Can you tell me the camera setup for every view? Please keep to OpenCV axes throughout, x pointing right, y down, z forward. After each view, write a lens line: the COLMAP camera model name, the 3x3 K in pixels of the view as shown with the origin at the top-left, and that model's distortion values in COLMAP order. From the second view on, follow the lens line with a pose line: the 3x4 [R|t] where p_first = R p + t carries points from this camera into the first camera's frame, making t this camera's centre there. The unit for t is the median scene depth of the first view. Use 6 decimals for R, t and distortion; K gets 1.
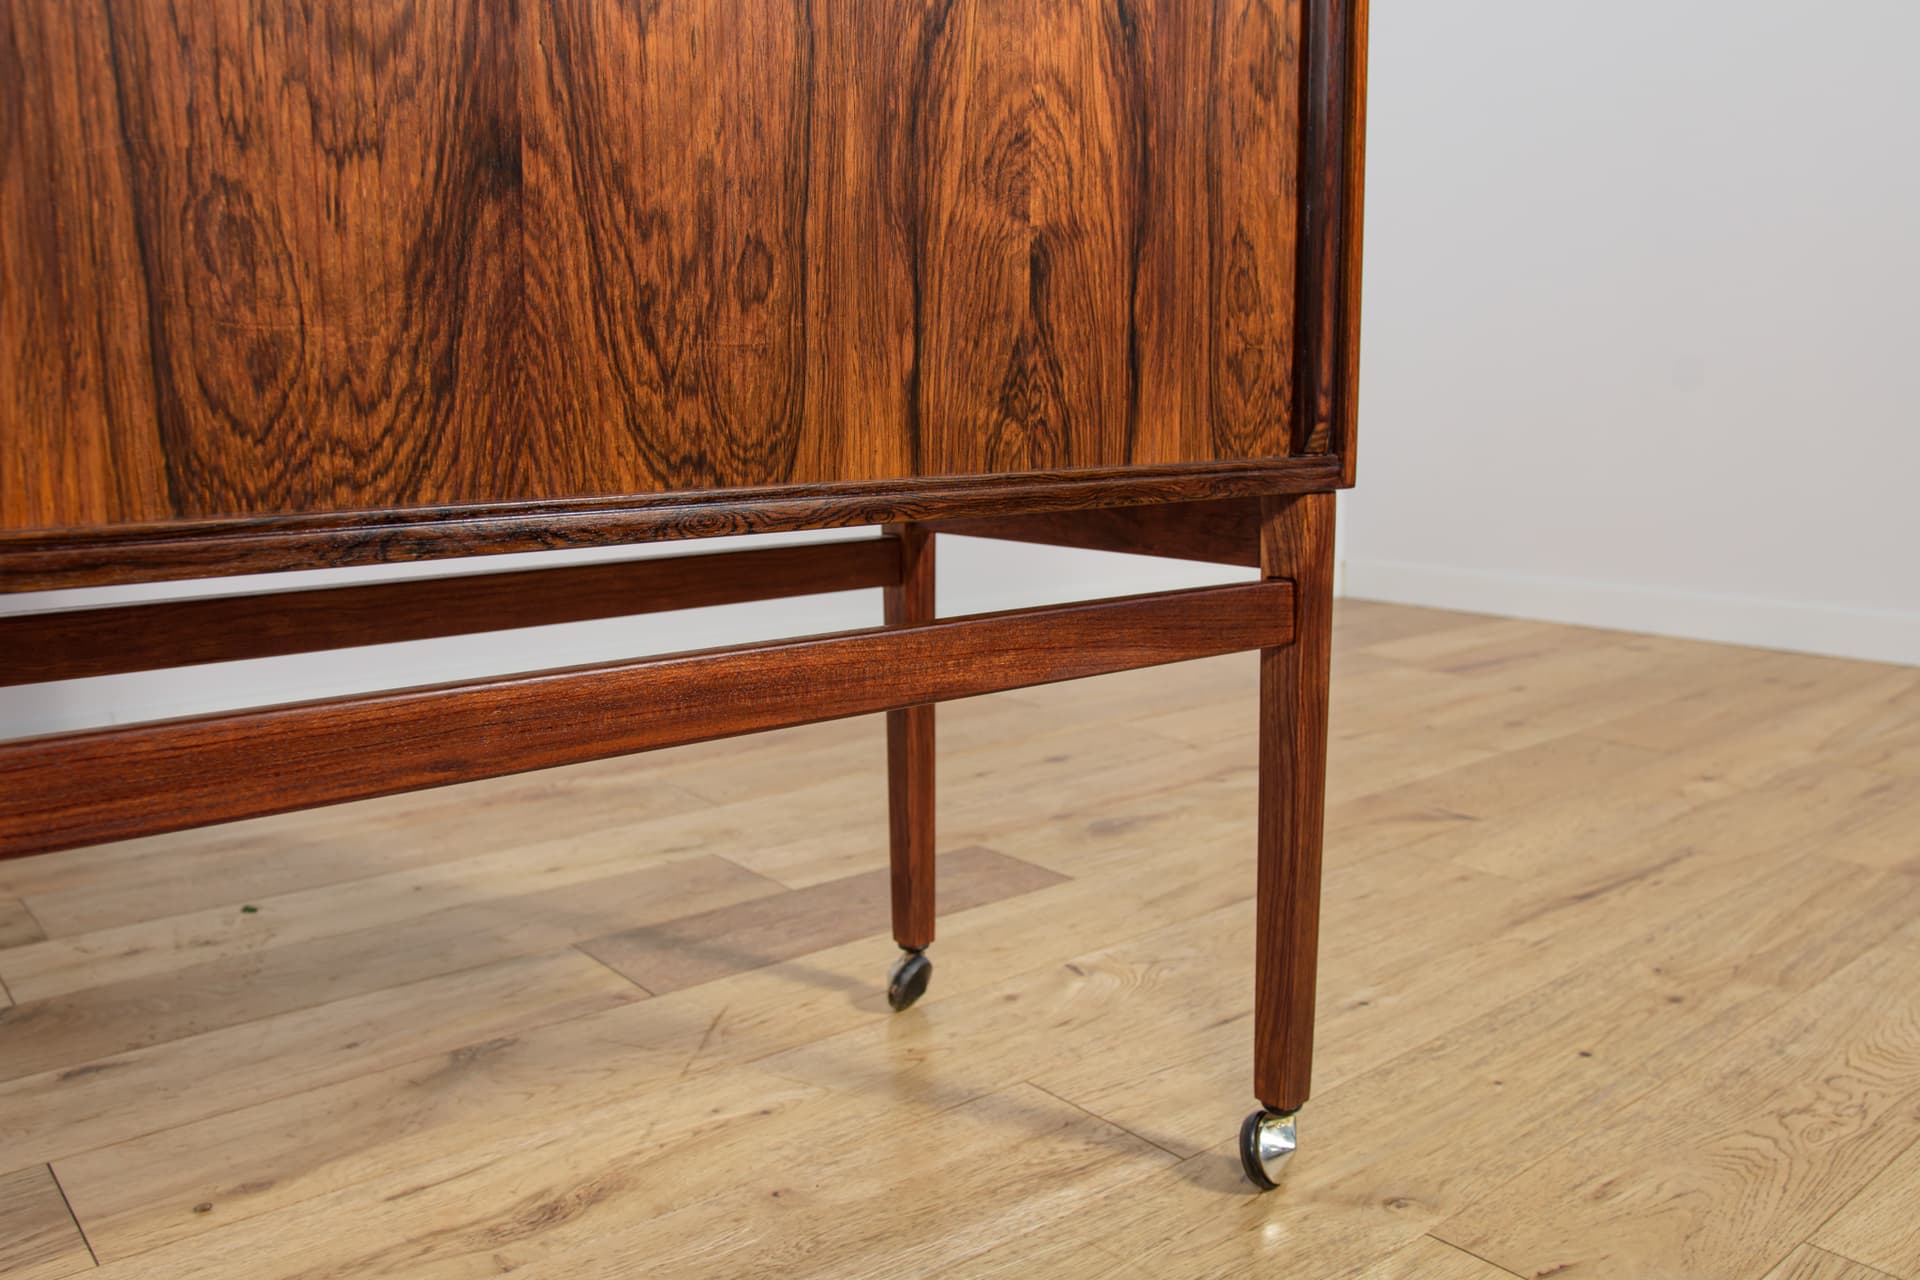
lens RADIAL K [[1556.1, 0, 962.7], [0, 1556.1, 648.1], [0, 0, 1]] dist [-0.089877, 0.056012]
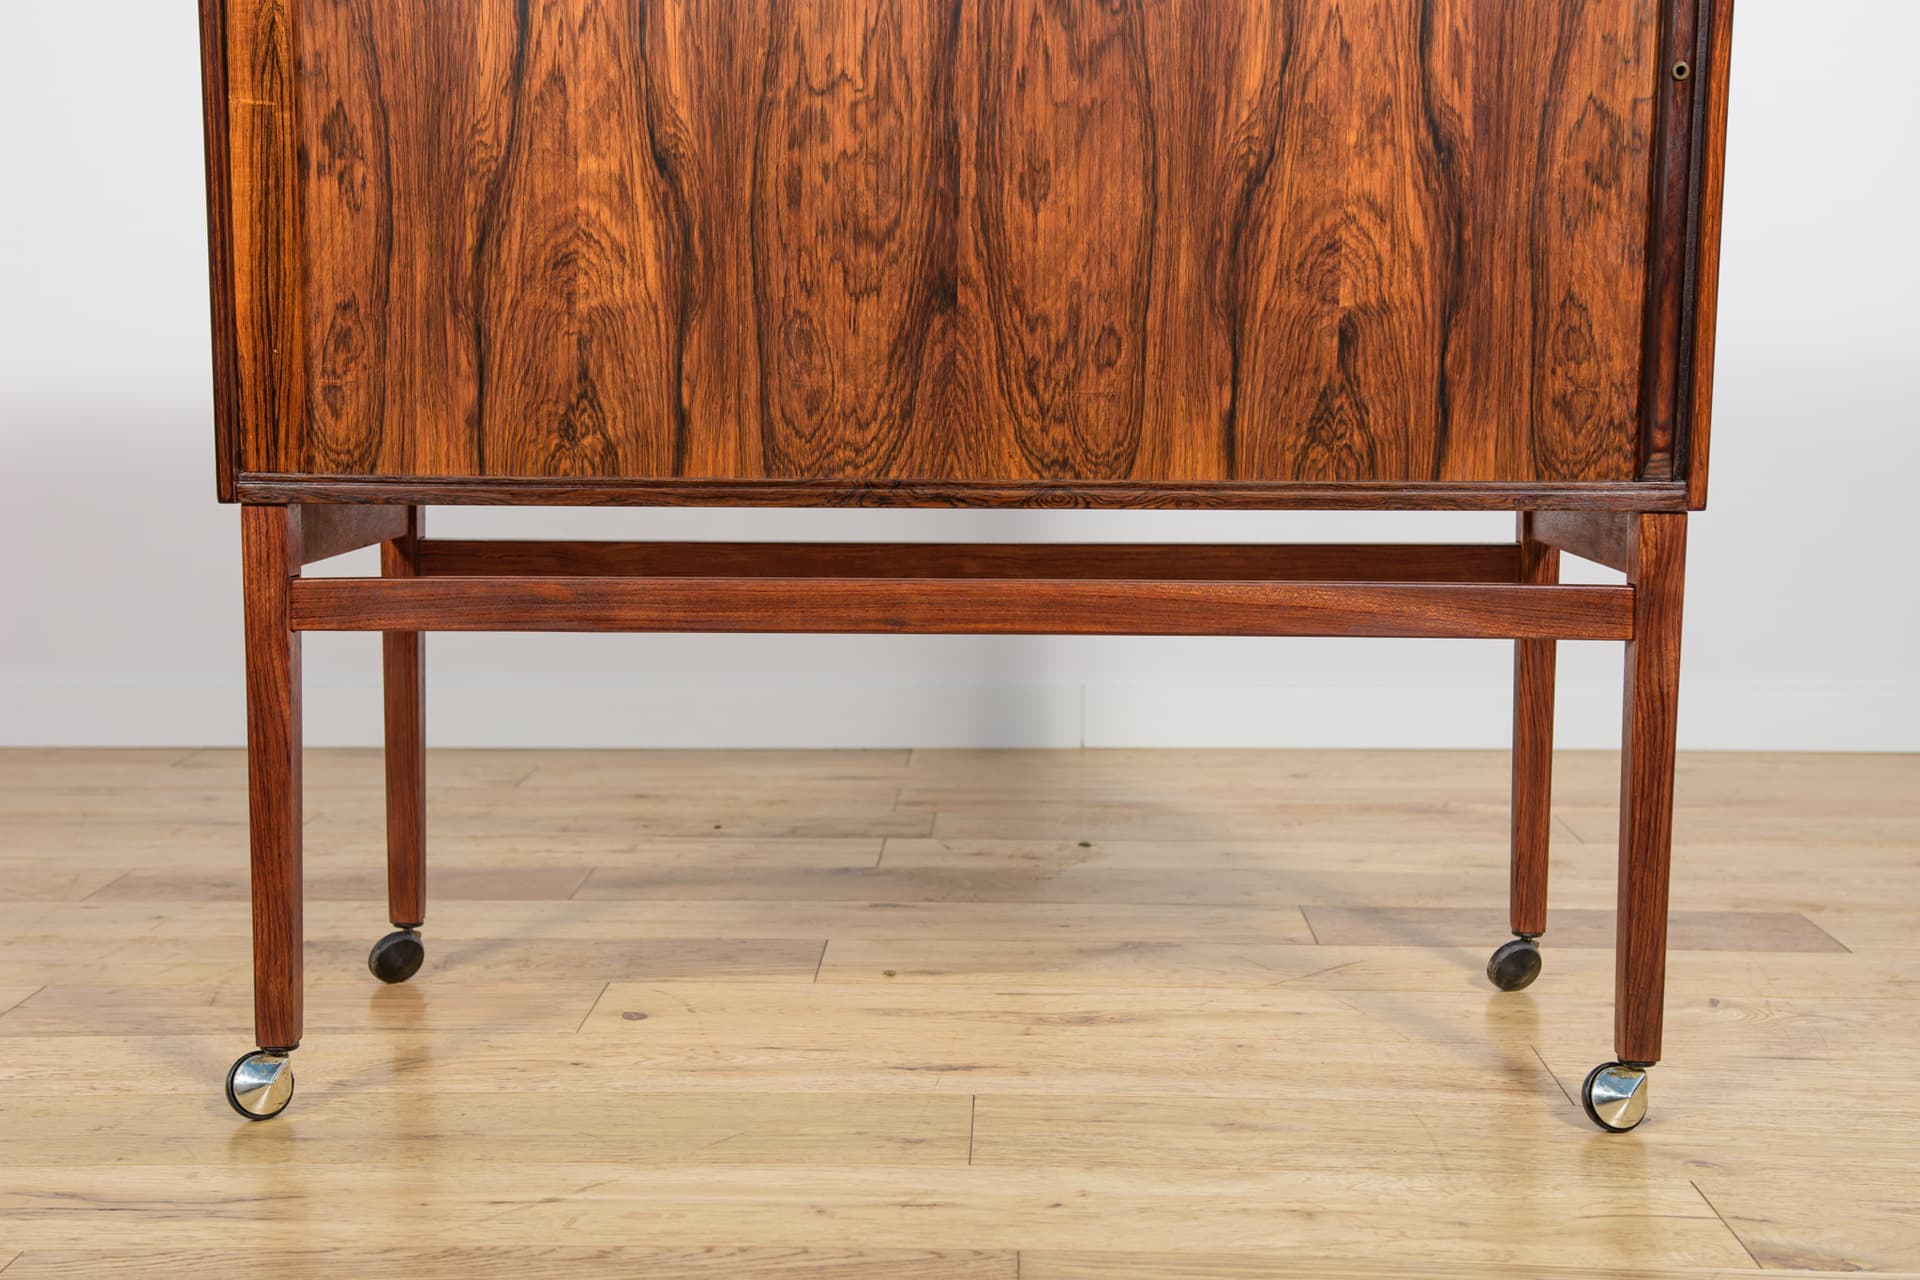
lens RADIAL K [[2459.3, 0, 971.6], [0, 2459.3, 656.0], [0, 0, 1]] dist [0.067639, 0.000000]
pose [[0.751525, 0.088410, -0.653754, 1.260874], [-0.118103, 0.993000, -0.001478, 0.083953], [0.649047, 0.078321, 0.756706, -0.874447]]
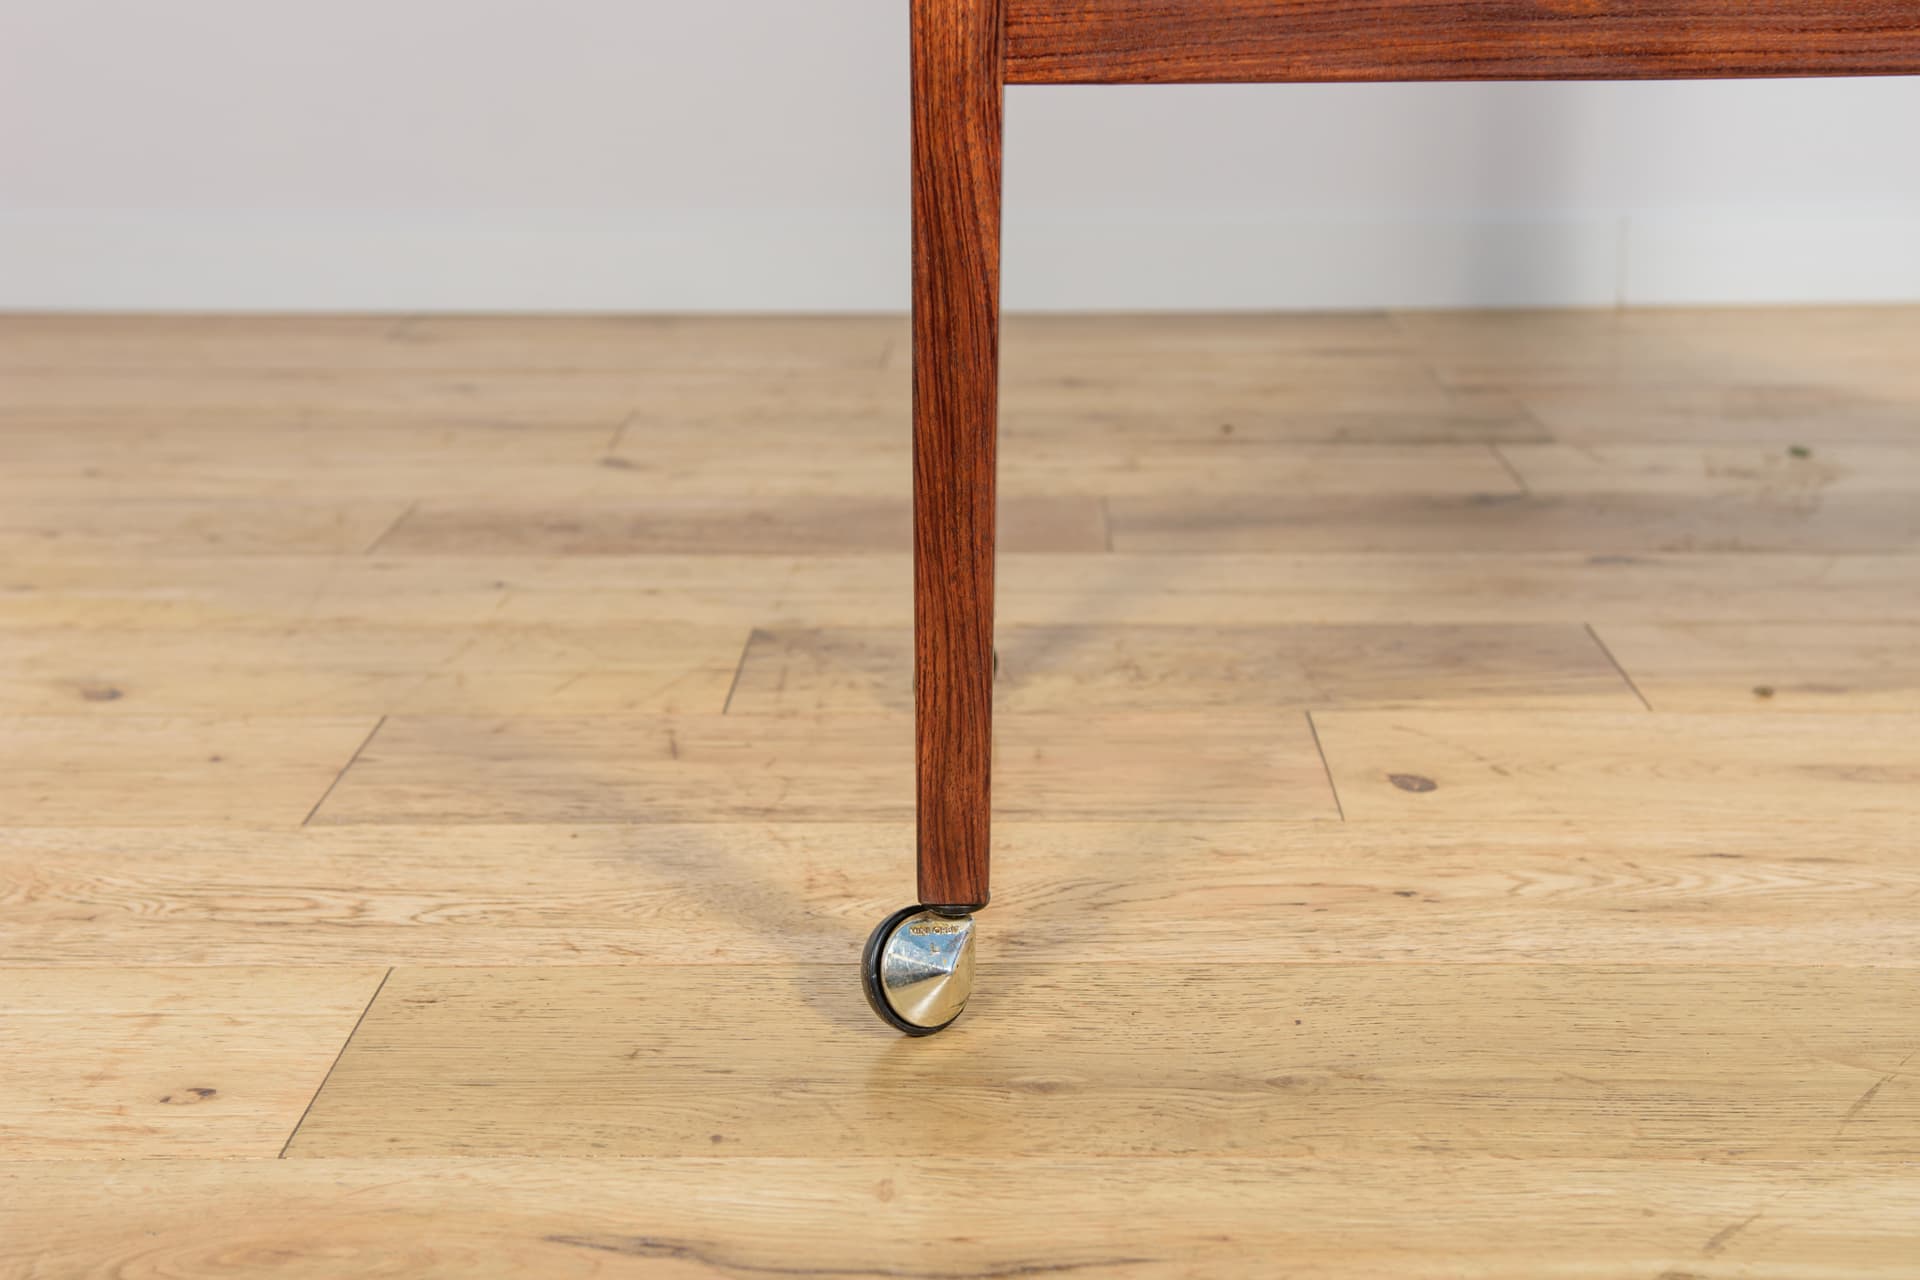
lens RADIAL K [[2459.3, 0, 964.6], [0, 2459.3, 648.1], [0, 0, 1]] dist [0.067639, 0.000000]
pose [[0.750751, 0.197286, -0.630437, 0.043145], [-0.111246, 0.978490, 0.173728, 0.186865], [0.651151, -0.060293, 0.756550, -0.424002]]
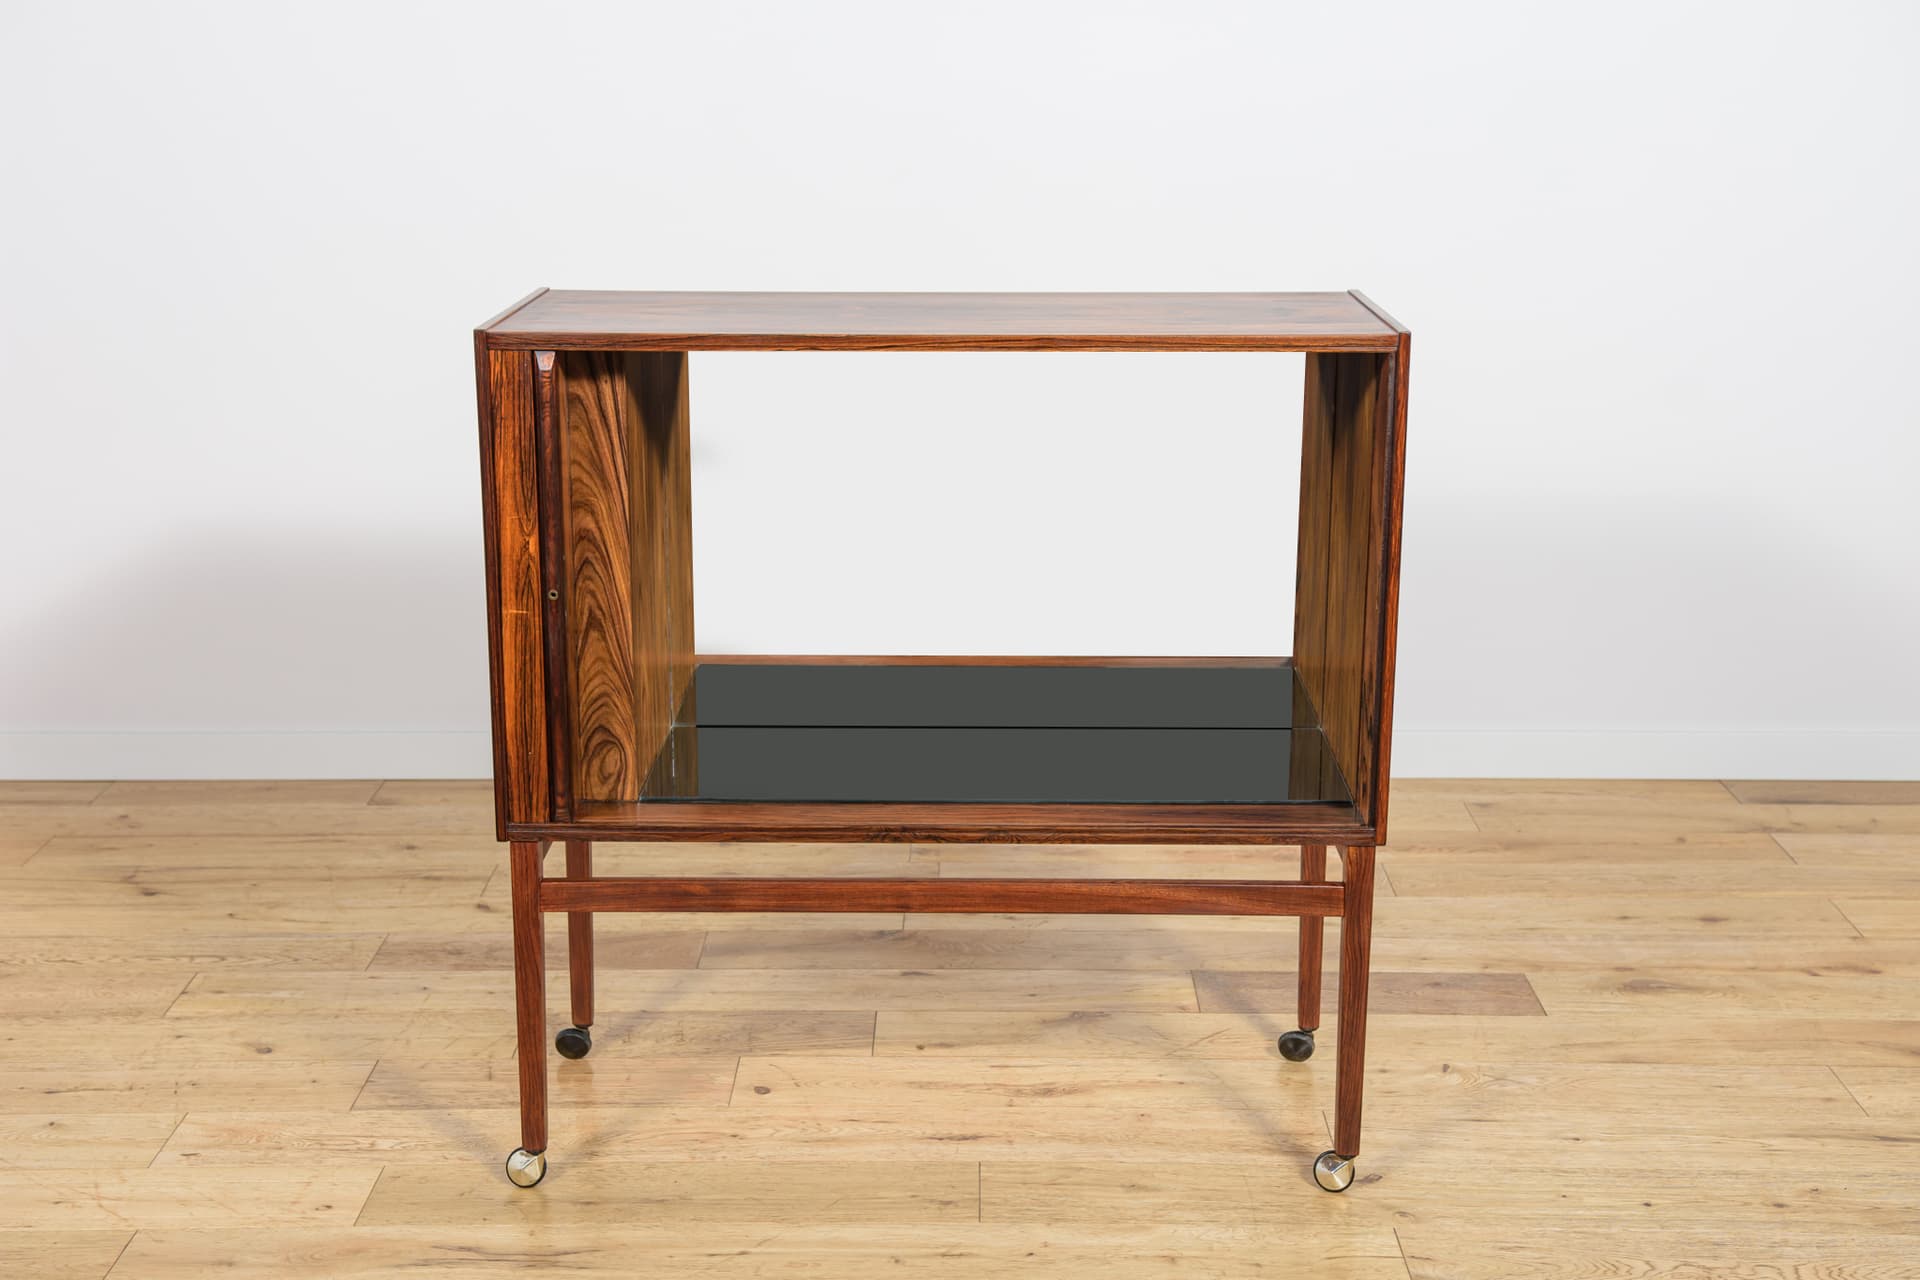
lens RADIAL K [[2623.2, 0, 979.0], [0, 2623.2, 633.0], [0, 0, 1]] dist [0.083824, 0.000000]
pose [[0.760747, 0.167180, -0.627148, 2.255263], [-0.112933, 0.985614, 0.125747, -0.864799], [0.639148, -0.024836, 0.768683, -2.262460]]
